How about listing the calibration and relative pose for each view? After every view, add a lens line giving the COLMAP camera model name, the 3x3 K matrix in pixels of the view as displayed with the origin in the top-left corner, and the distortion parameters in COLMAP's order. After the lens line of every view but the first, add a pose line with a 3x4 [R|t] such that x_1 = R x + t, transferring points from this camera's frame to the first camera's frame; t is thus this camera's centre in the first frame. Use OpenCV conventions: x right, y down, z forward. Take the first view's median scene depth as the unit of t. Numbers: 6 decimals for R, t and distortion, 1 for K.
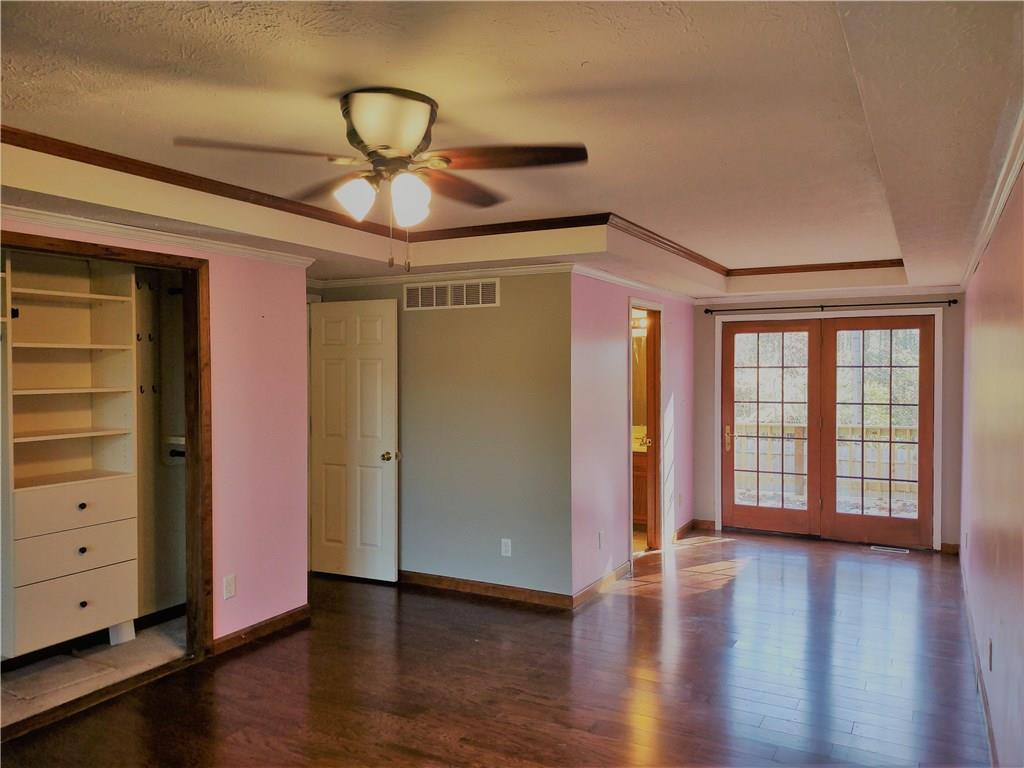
lens RADIAL K [[760.3, 0, 511.1], [0, 760.3, 382.2], [0, 0, 1]] dist [0.041630, -0.044146]
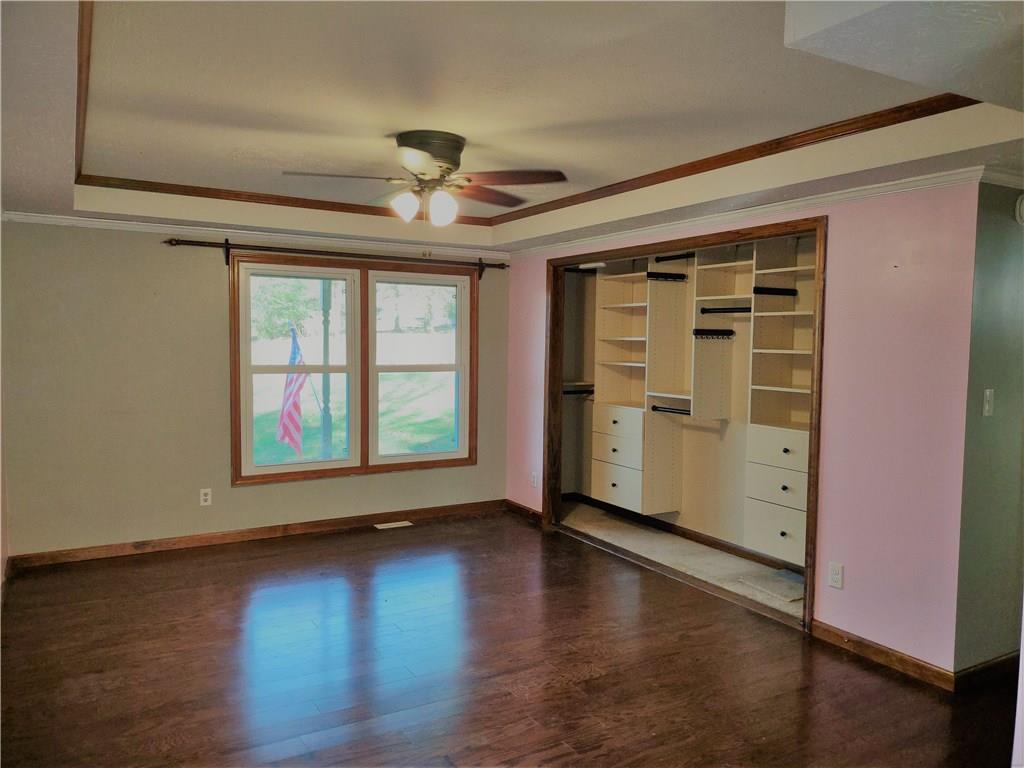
lens RADIAL K [[760.3, 0, 511.1], [0, 760.3, 382.2], [0, 0, 1]] dist [0.041630, -0.044146]
pose [[-0.518494, 0.055295, -0.853291, 0.715603], [-0.022879, 0.996653, 0.078488, -0.026639], [0.854775, 0.060218, -0.515493, 1.370113]]
